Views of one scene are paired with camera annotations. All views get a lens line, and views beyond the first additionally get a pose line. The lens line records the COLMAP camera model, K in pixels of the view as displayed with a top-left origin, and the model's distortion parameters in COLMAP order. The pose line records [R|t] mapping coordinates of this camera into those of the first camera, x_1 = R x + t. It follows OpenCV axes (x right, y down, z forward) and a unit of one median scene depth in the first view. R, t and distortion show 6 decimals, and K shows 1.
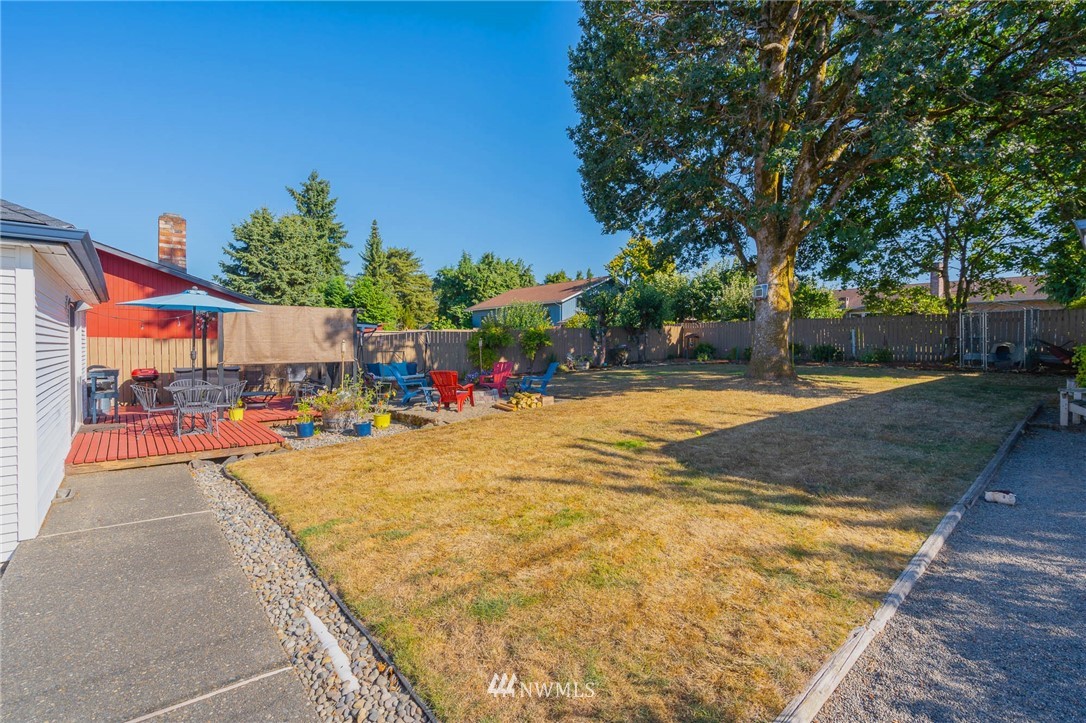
lens RADIAL K [[497.8, 0, 542.5], [0, 497.8, 351.9], [0, 0, 1]] dist [-0.002519, 0.000353]
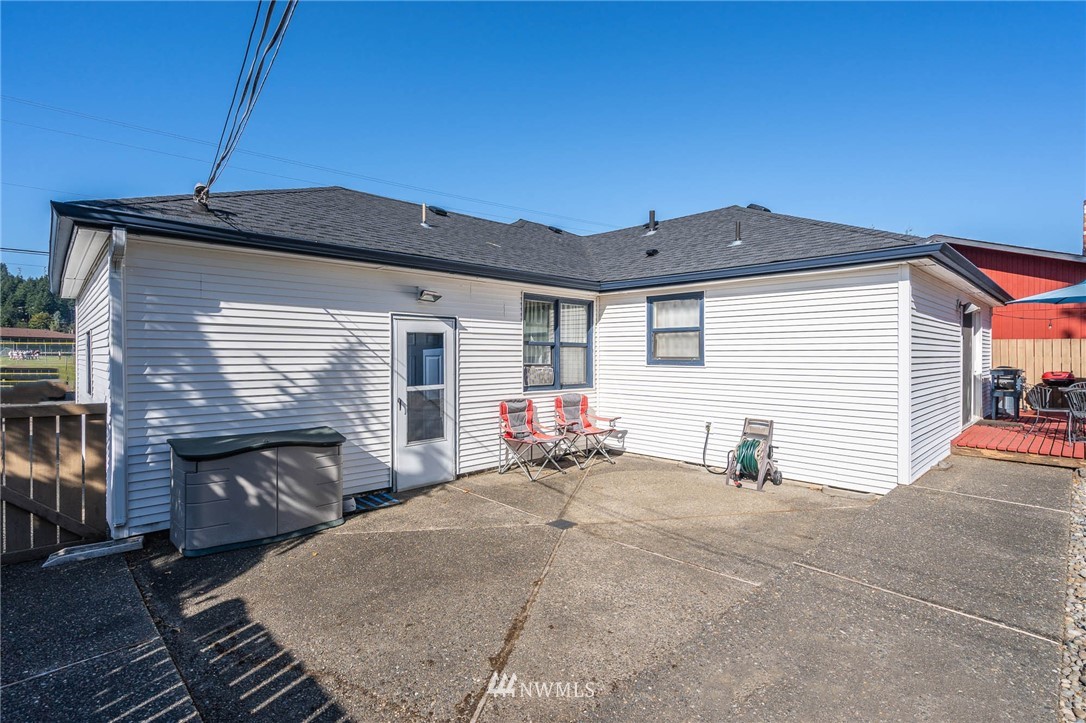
lens RADIAL K [[497.8, 0, 542.4], [0, 497.8, 359.3], [0, 0, 1]] dist [-0.002519, 0.000353]
pose [[0.061025, 0.010469, -0.998081, 0.234825], [-0.010709, 0.999894, 0.009833, 0.041504], [0.998079, 0.010088, 0.061131, -0.050244]]
